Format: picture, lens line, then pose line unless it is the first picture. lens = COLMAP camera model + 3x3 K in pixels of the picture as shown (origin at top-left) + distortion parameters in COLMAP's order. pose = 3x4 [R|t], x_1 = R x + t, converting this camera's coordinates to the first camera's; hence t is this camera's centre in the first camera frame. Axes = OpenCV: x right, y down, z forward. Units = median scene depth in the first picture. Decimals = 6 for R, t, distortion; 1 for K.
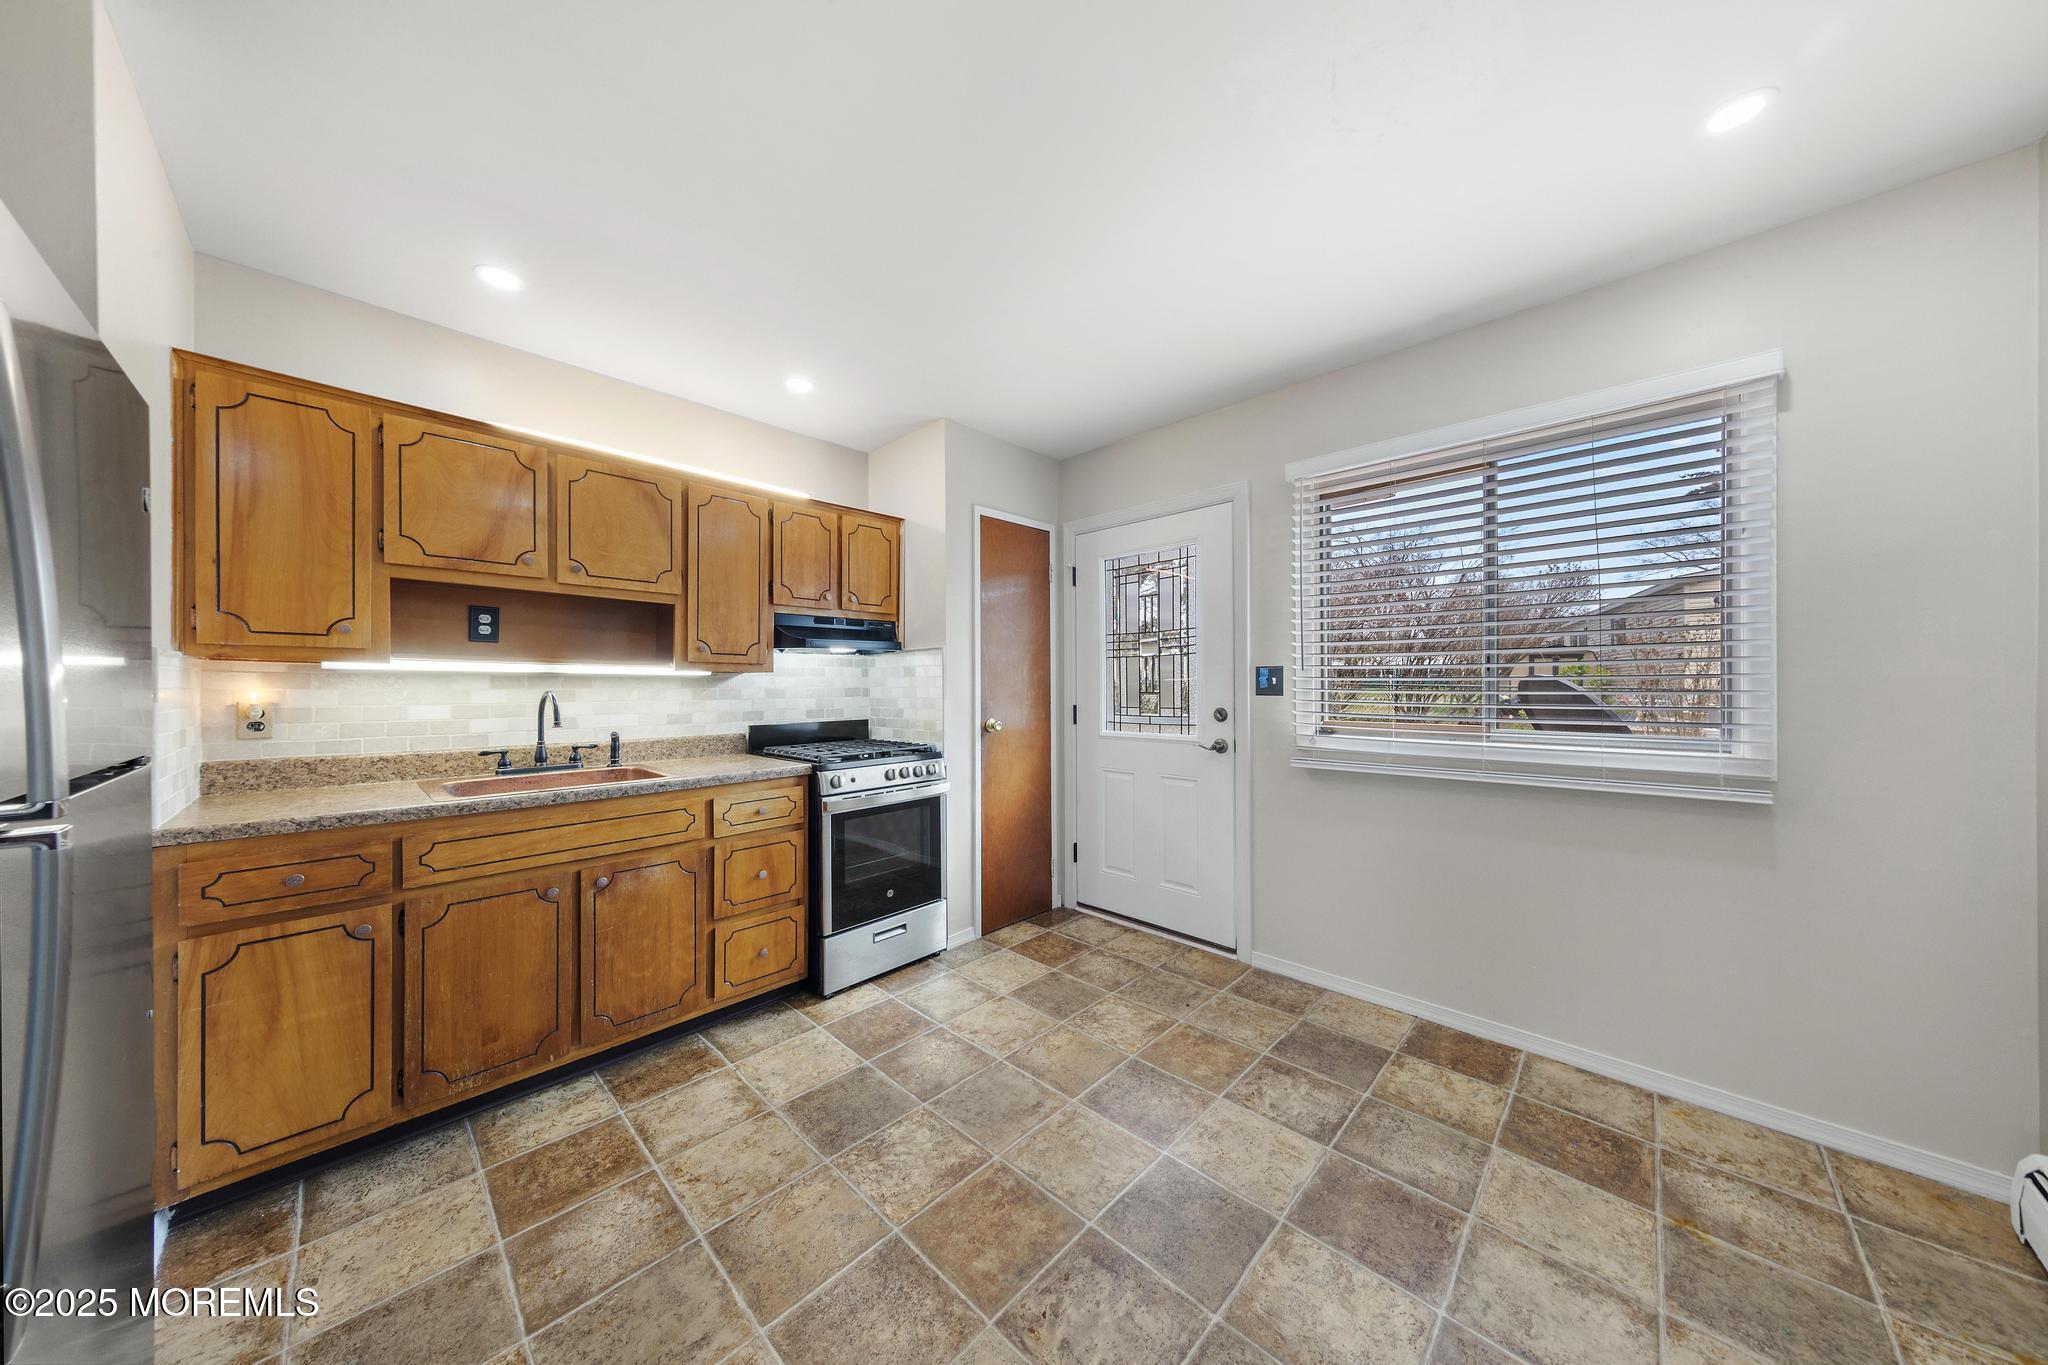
lens RADIAL K [[648.4, 0, 1024.0], [0, 648.4, 682.5], [0, 0, 1]] dist [0.035916, -0.008520]
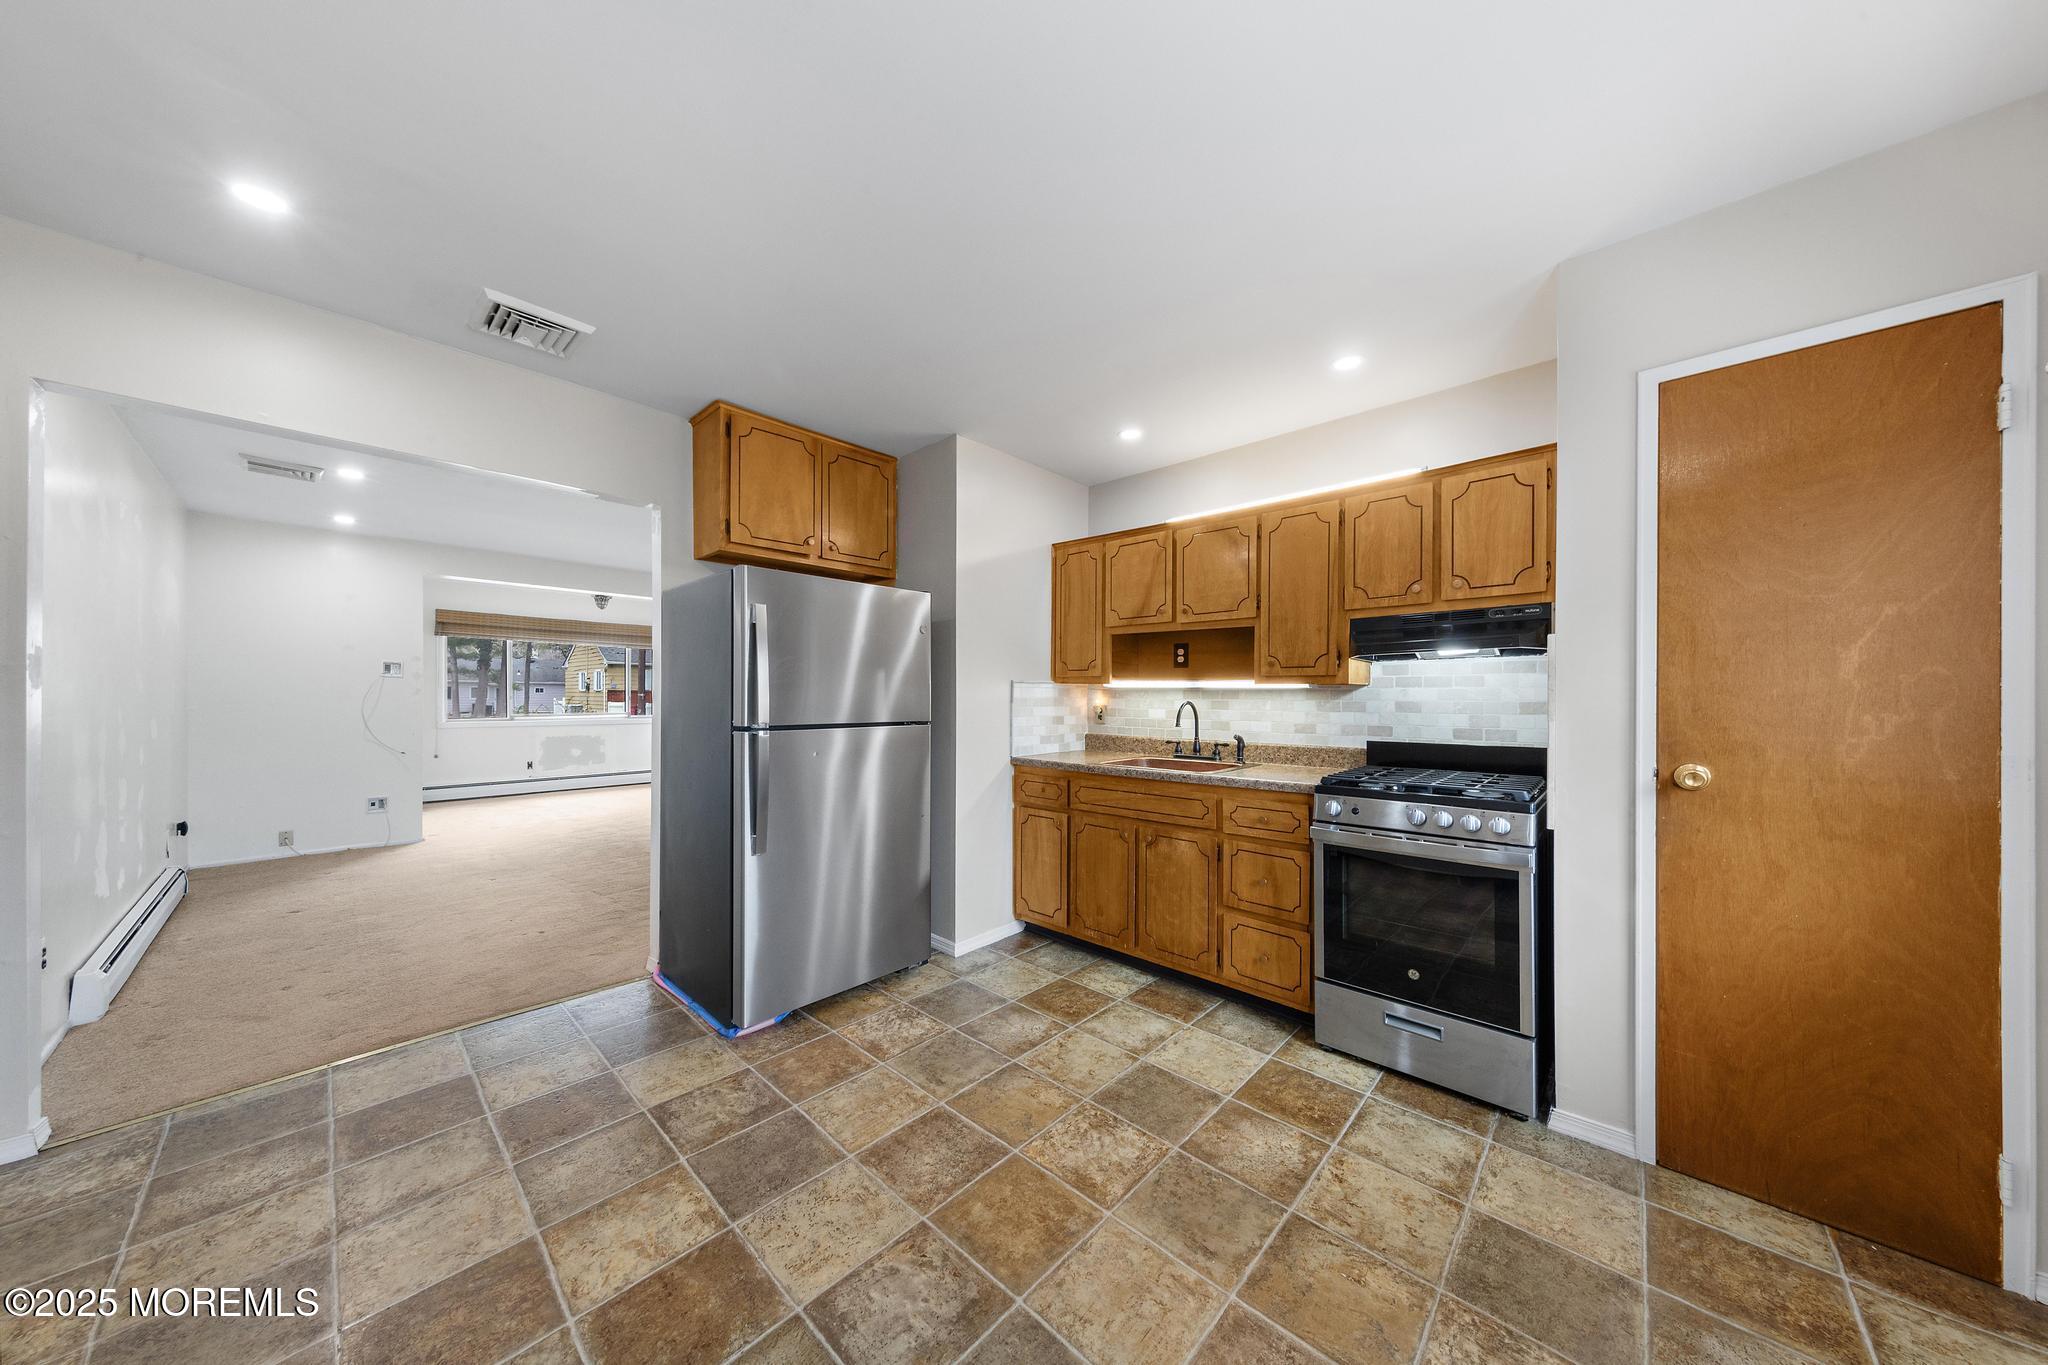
lens RADIAL K [[642.0, 0, 1035.4], [0, 642.0, 701.8], [0, 0, 1]] dist [-0.001506, 0.000016]
pose [[0.025801, 0.007092, -0.999642, 0.613214], [-0.000079, 0.999975, 0.007092, 0.004923], [0.999667, -0.000104, 0.025801, 0.643935]]
